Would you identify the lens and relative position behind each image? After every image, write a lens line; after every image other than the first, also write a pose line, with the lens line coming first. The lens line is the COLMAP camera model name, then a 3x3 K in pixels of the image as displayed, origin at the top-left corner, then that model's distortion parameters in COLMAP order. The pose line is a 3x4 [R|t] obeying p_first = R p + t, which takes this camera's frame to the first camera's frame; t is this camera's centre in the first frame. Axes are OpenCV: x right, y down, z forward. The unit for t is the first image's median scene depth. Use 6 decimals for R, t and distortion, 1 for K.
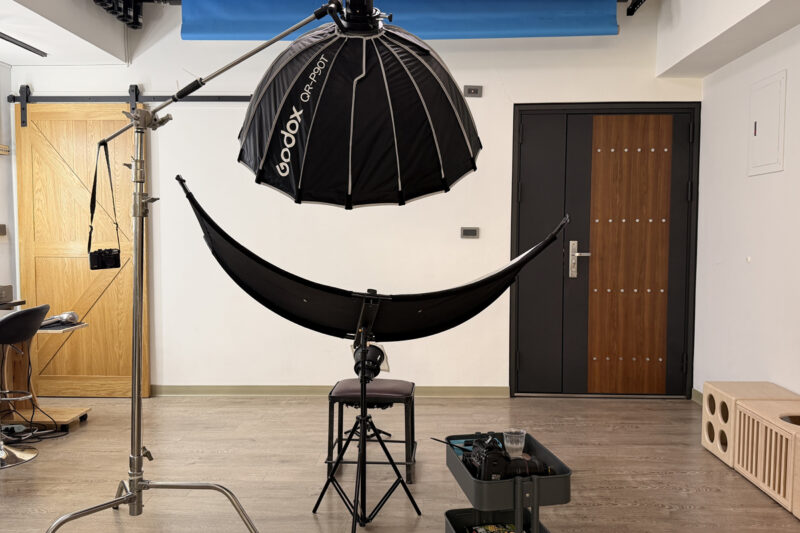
lens RADIAL K [[634.6, 0, 400.0], [0, 634.6, 266.5], [0, 0, 1]] dist [0.097200, -0.177054]
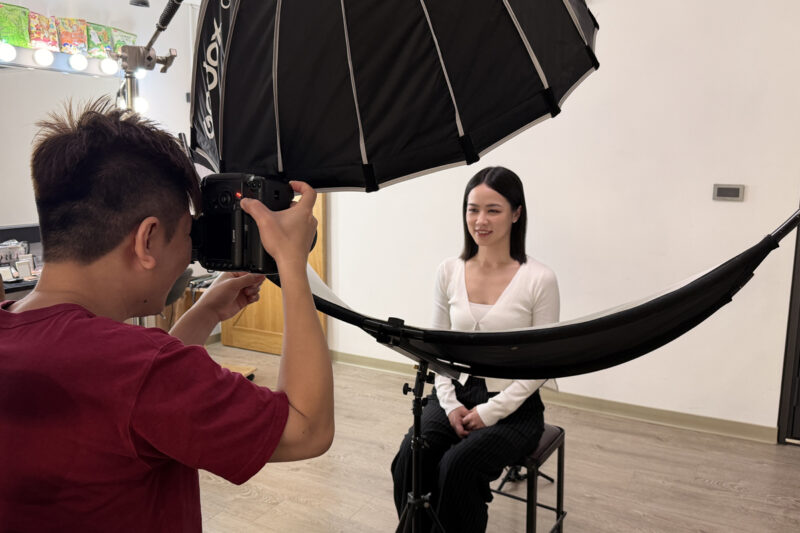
lens RADIAL K [[634.6, 0, 400.0], [0, 634.6, 266.5], [0, 0, 1]] dist [0.097200, -0.177054]
pose [[0.878361, 0.077919, -0.471604, 0.152190], [-0.026365, 0.993020, 0.114963, -0.052161], [0.477270, -0.088545, 0.874284, 0.294069]]
